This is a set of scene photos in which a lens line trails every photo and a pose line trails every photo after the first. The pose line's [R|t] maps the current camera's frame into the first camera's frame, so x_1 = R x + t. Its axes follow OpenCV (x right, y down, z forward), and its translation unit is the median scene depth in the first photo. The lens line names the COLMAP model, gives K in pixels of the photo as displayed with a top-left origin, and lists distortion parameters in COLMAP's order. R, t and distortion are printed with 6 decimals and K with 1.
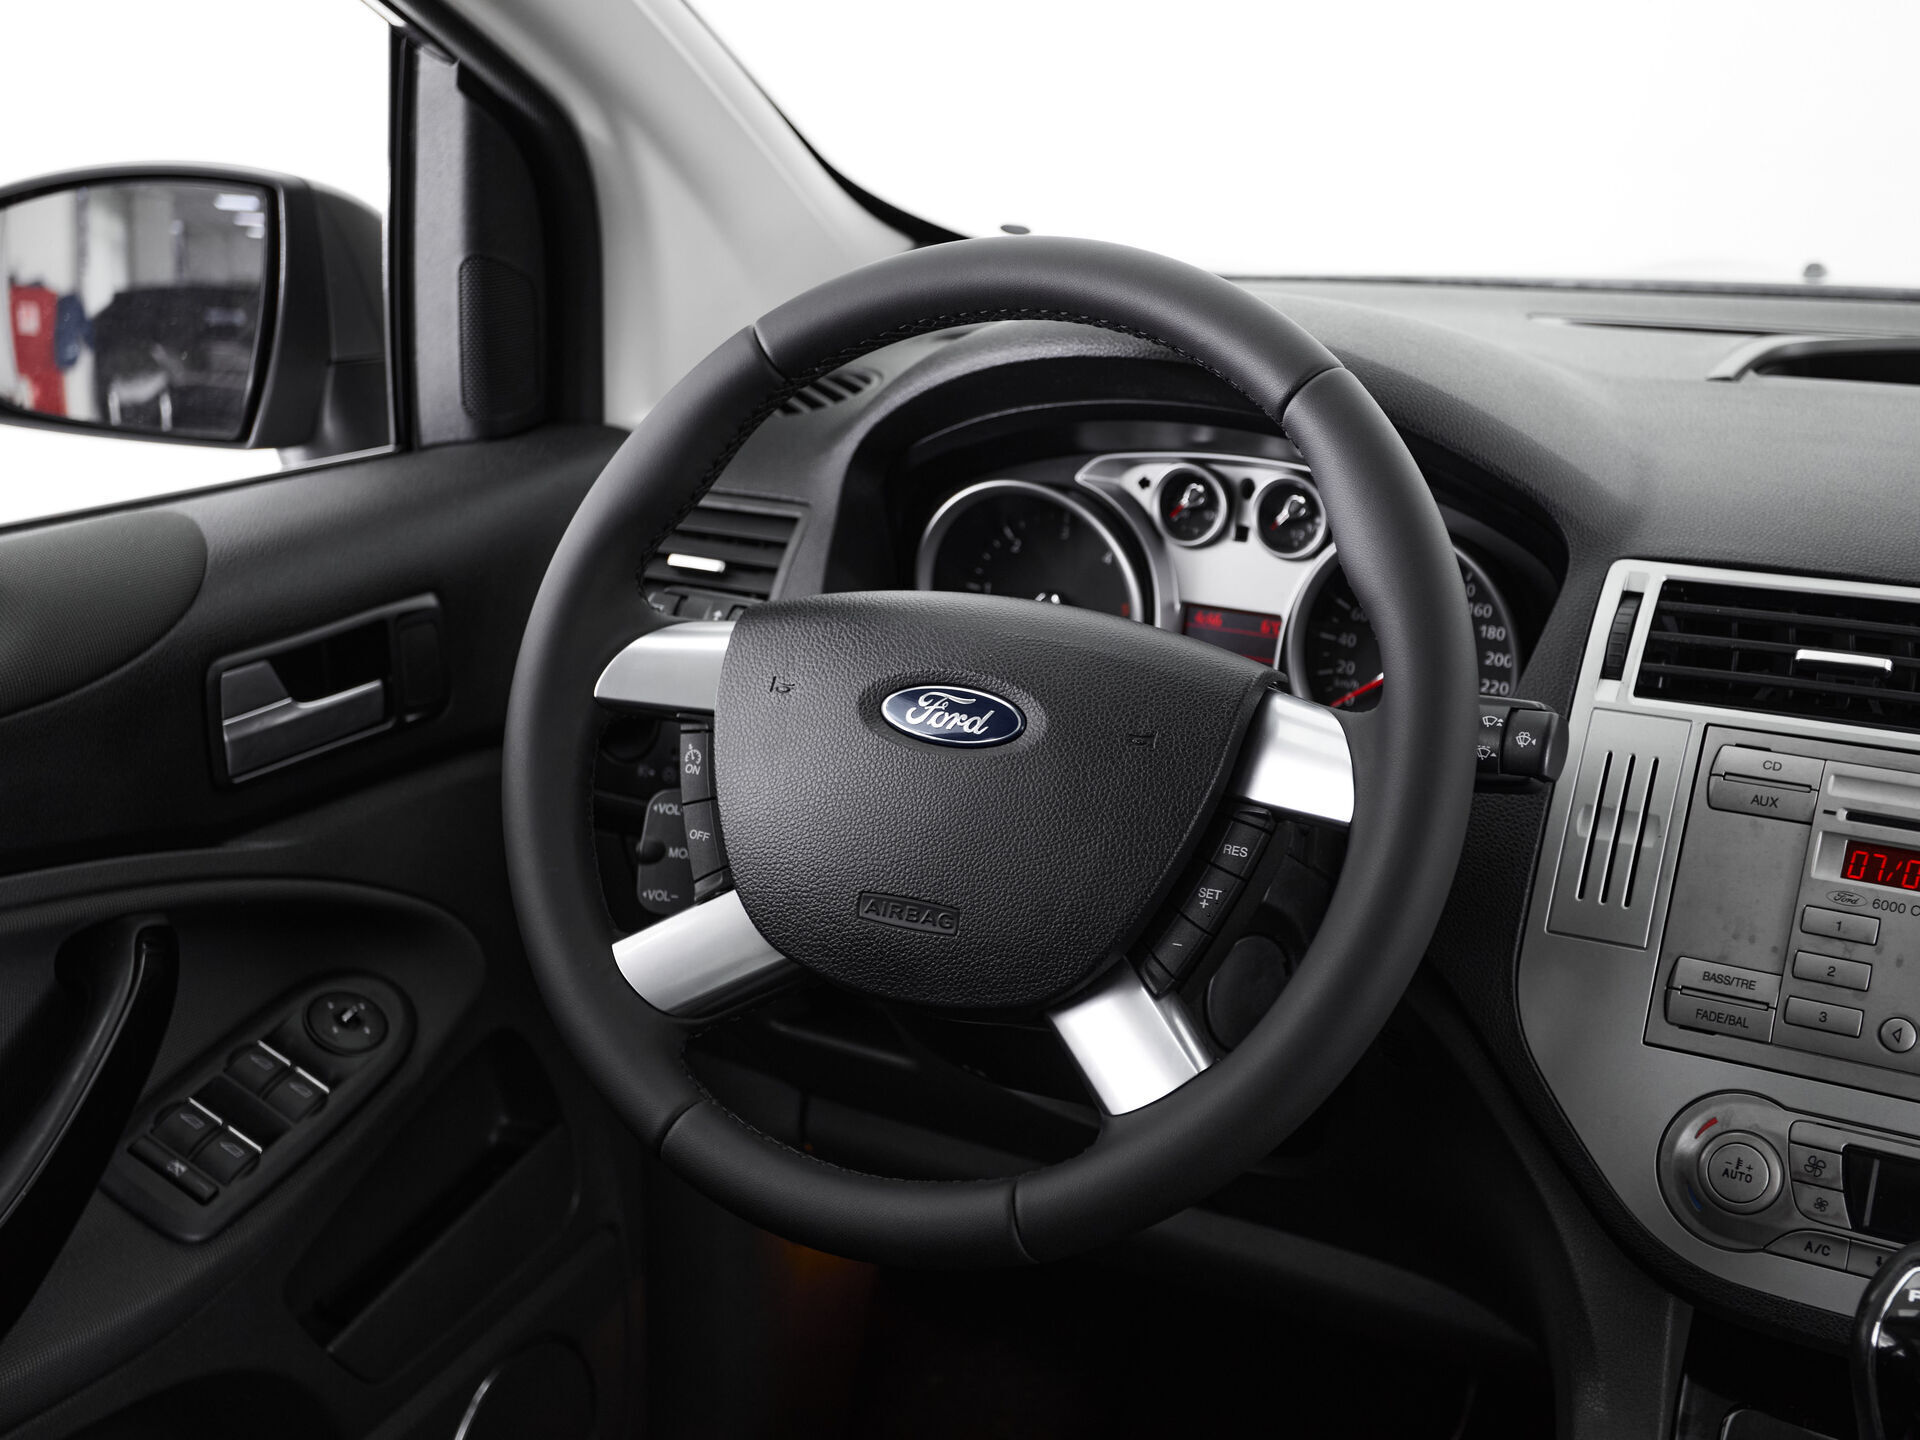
lens RADIAL K [[2383.0, 0, 960.0], [0, 2383.0, 720.0], [0, 0, 1]] dist [0.035445, 0.047500]
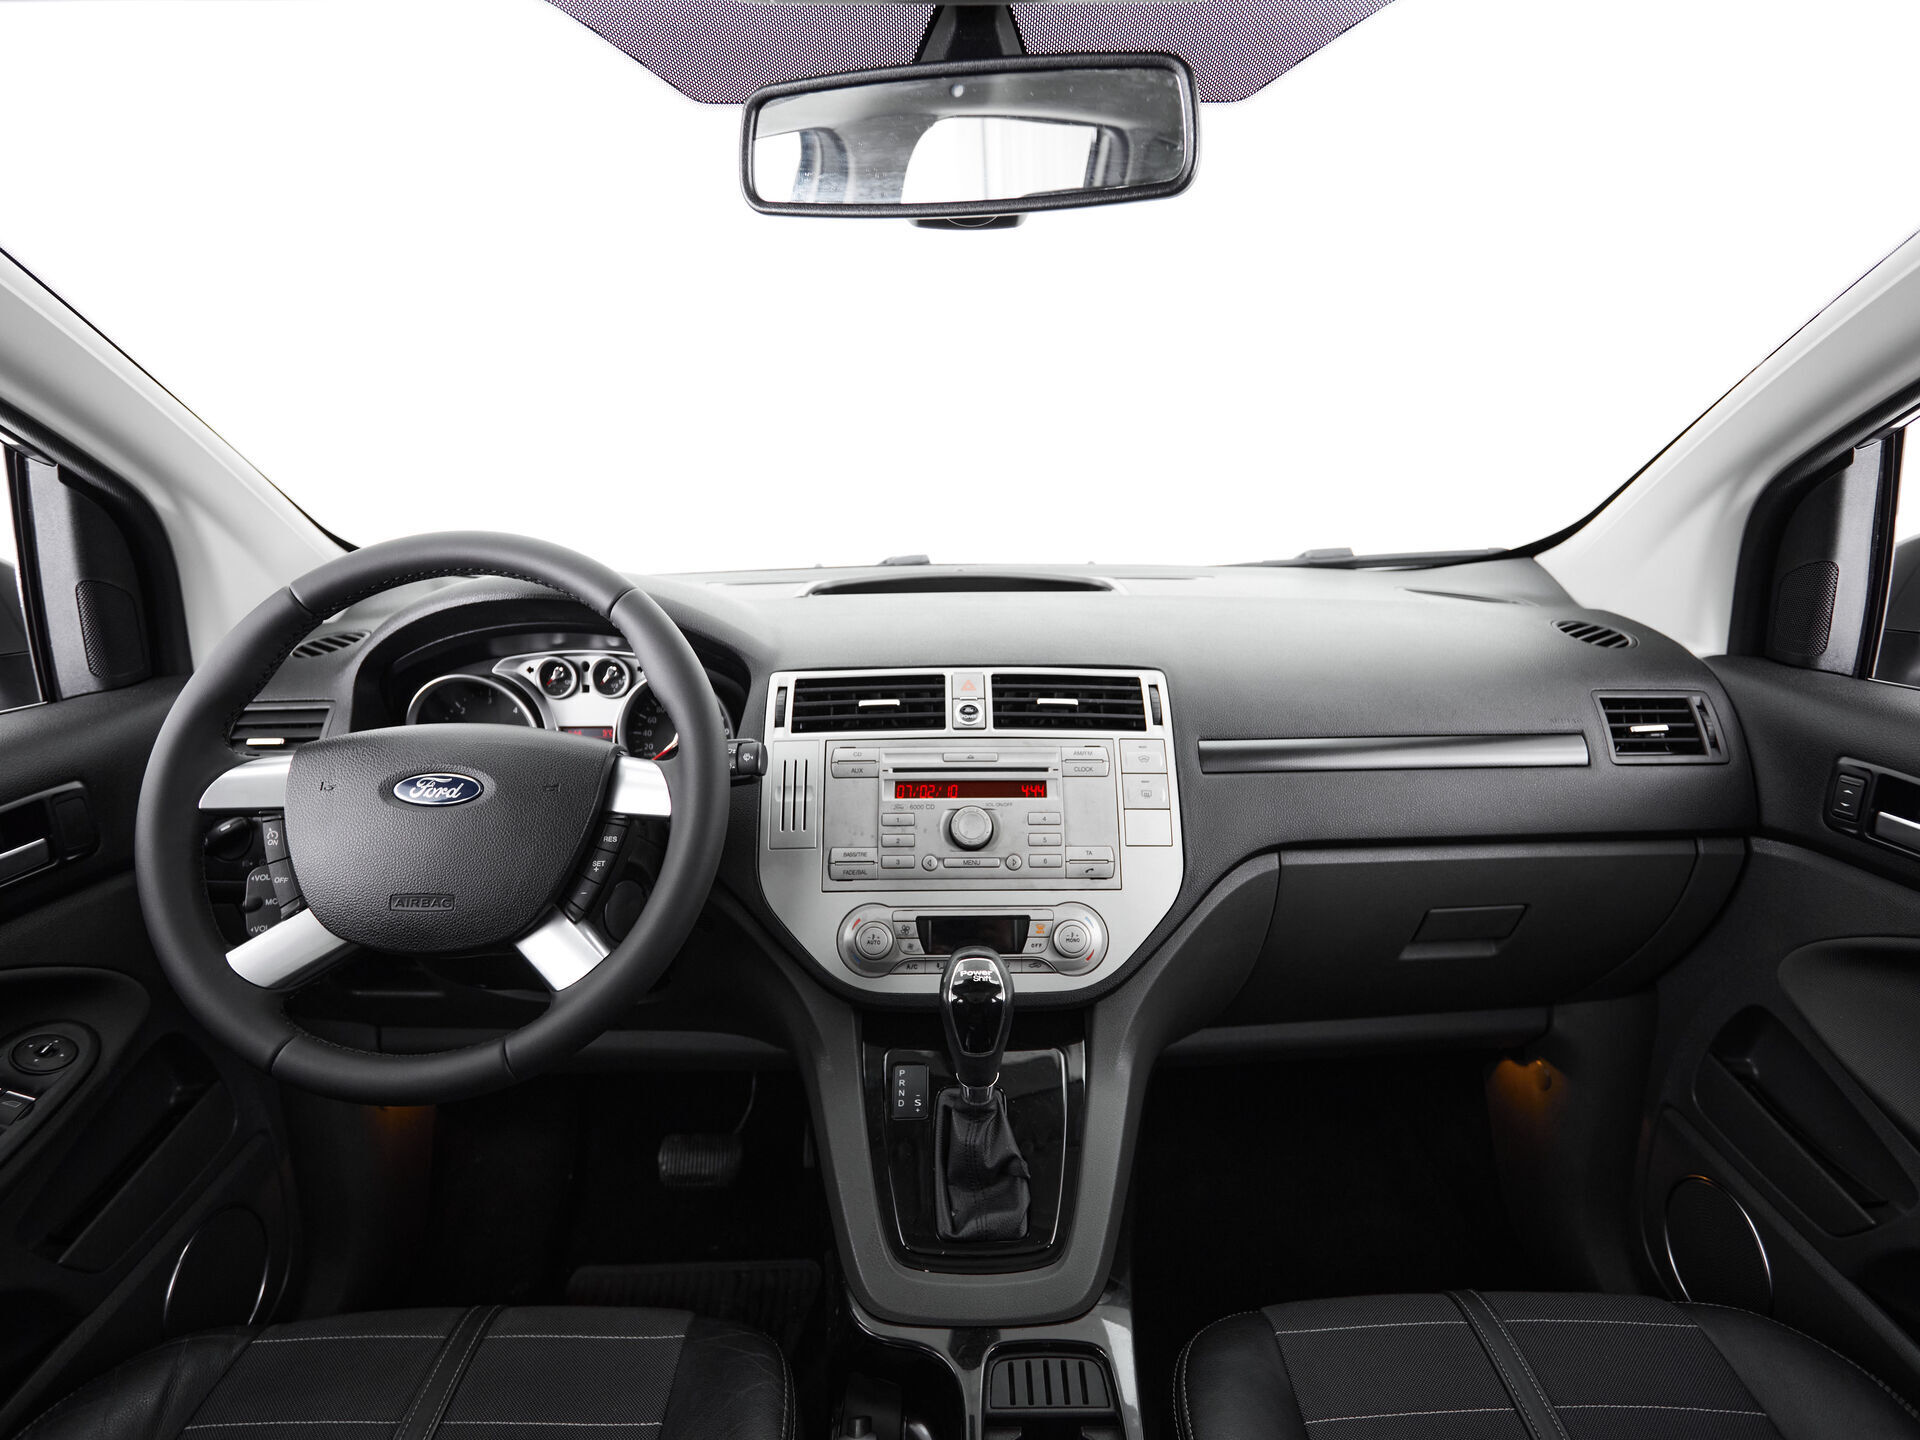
lens RADIAL K [[1012.3, 0, 960.0], [0, 1012.3, 720.0], [0, 0, 1]] dist [-0.003835, -0.001531]
pose [[0.877464, -0.126248, 0.462730, -0.003838], [0.160187, 0.986480, -0.034615, 0.033524], [-0.452103, 0.104497, 0.885823, 0.125240]]
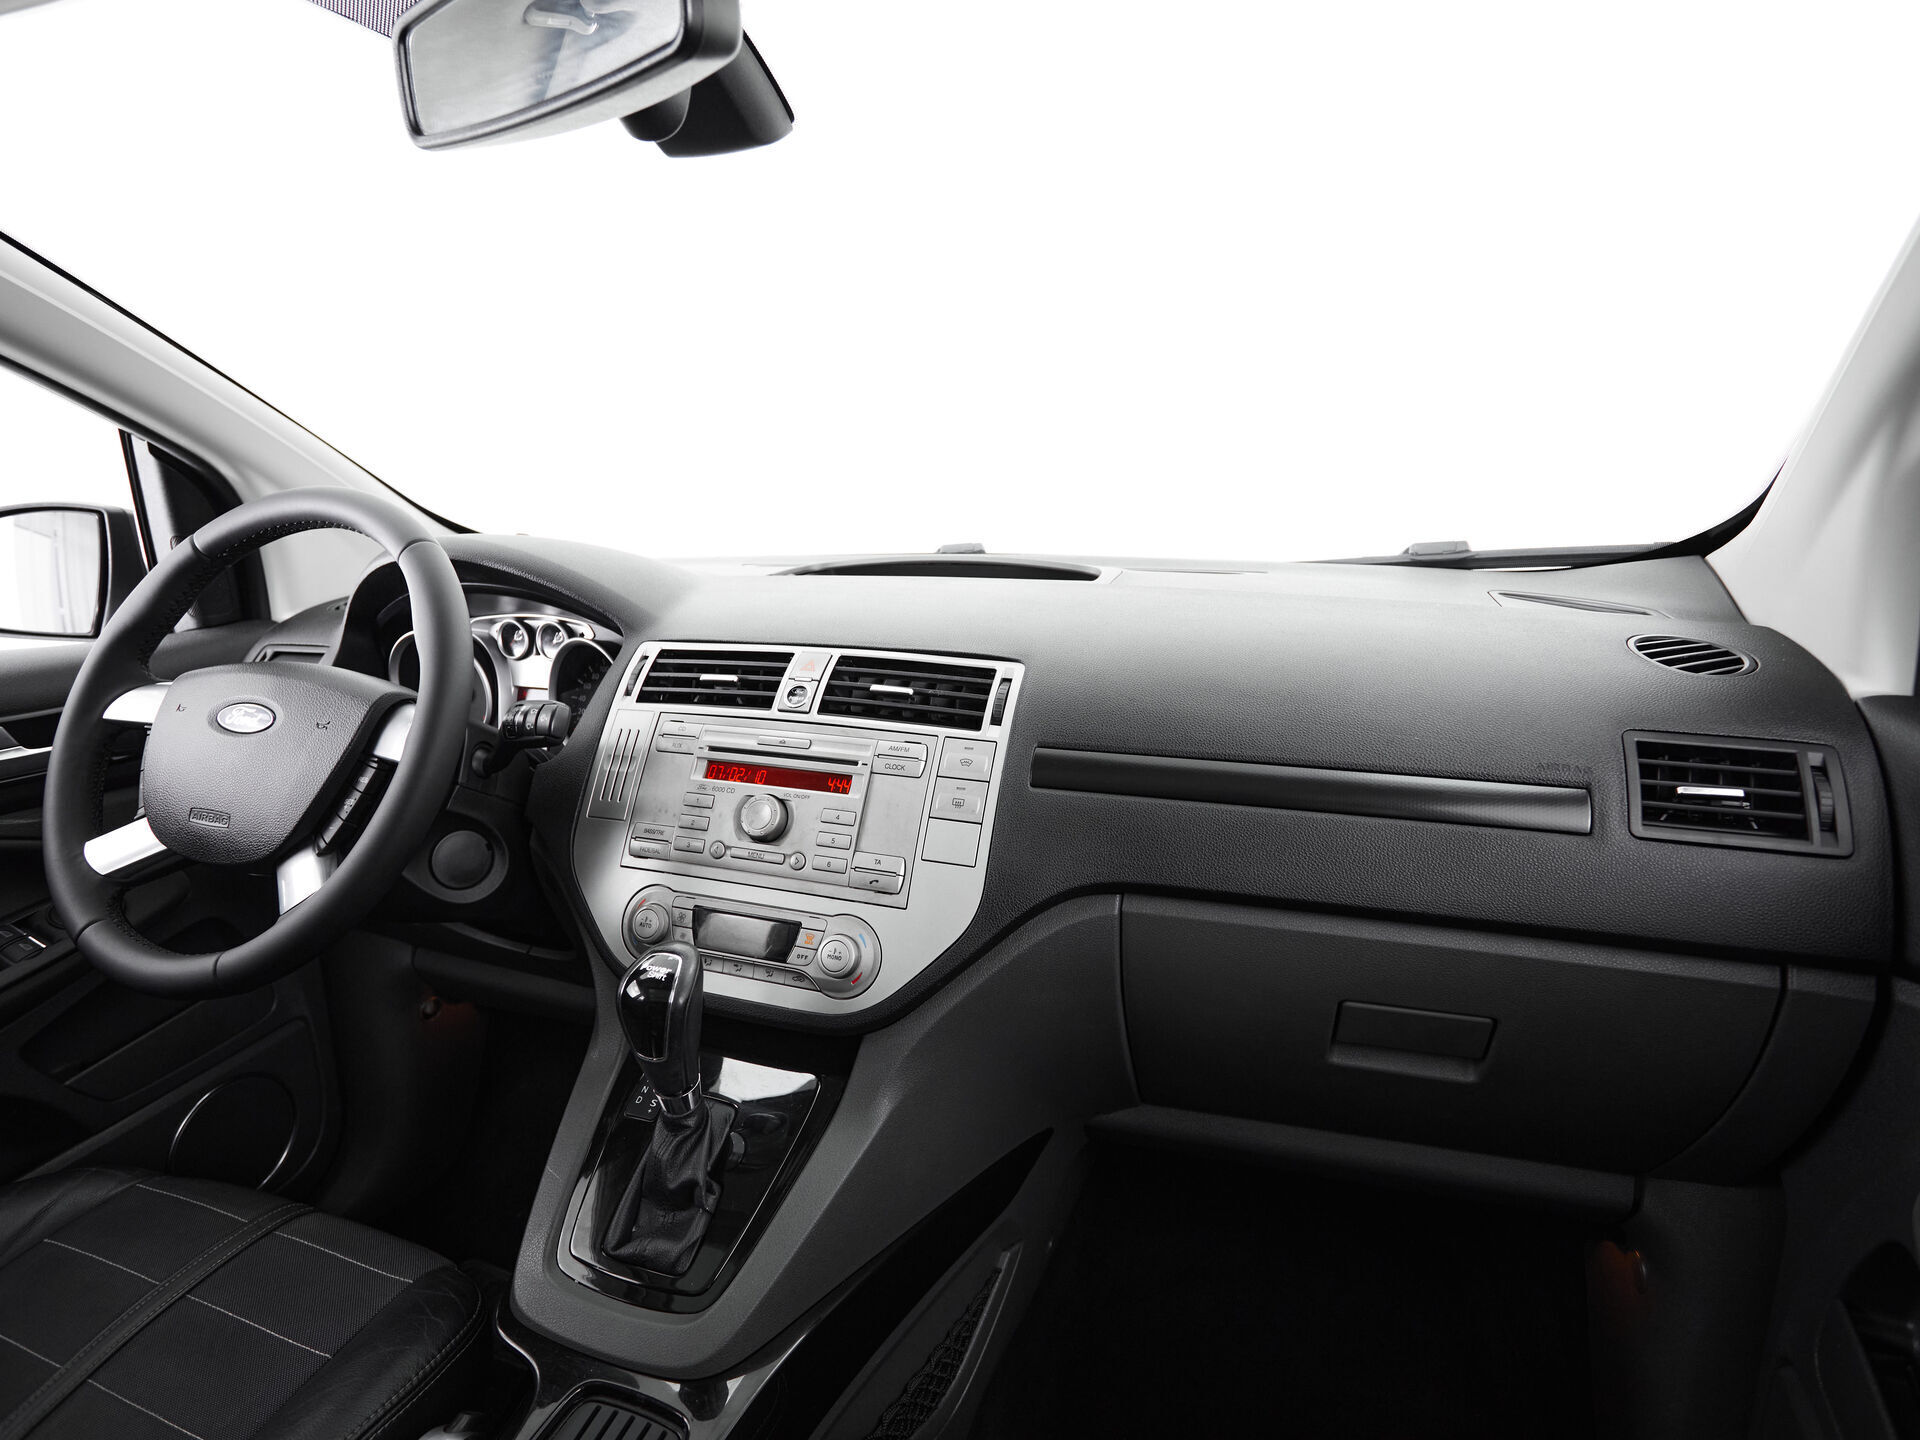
lens RADIAL K [[1012.3, 0, 960.0], [0, 1012.3, 720.0], [0, 0, 1]] dist [-0.003835, -0.001531]
pose [[0.991480, -0.041054, 0.123623, 0.450013], [0.052508, 0.994478, -0.090867, 0.099756], [-0.119210, 0.096584, 0.988160, 0.092055]]
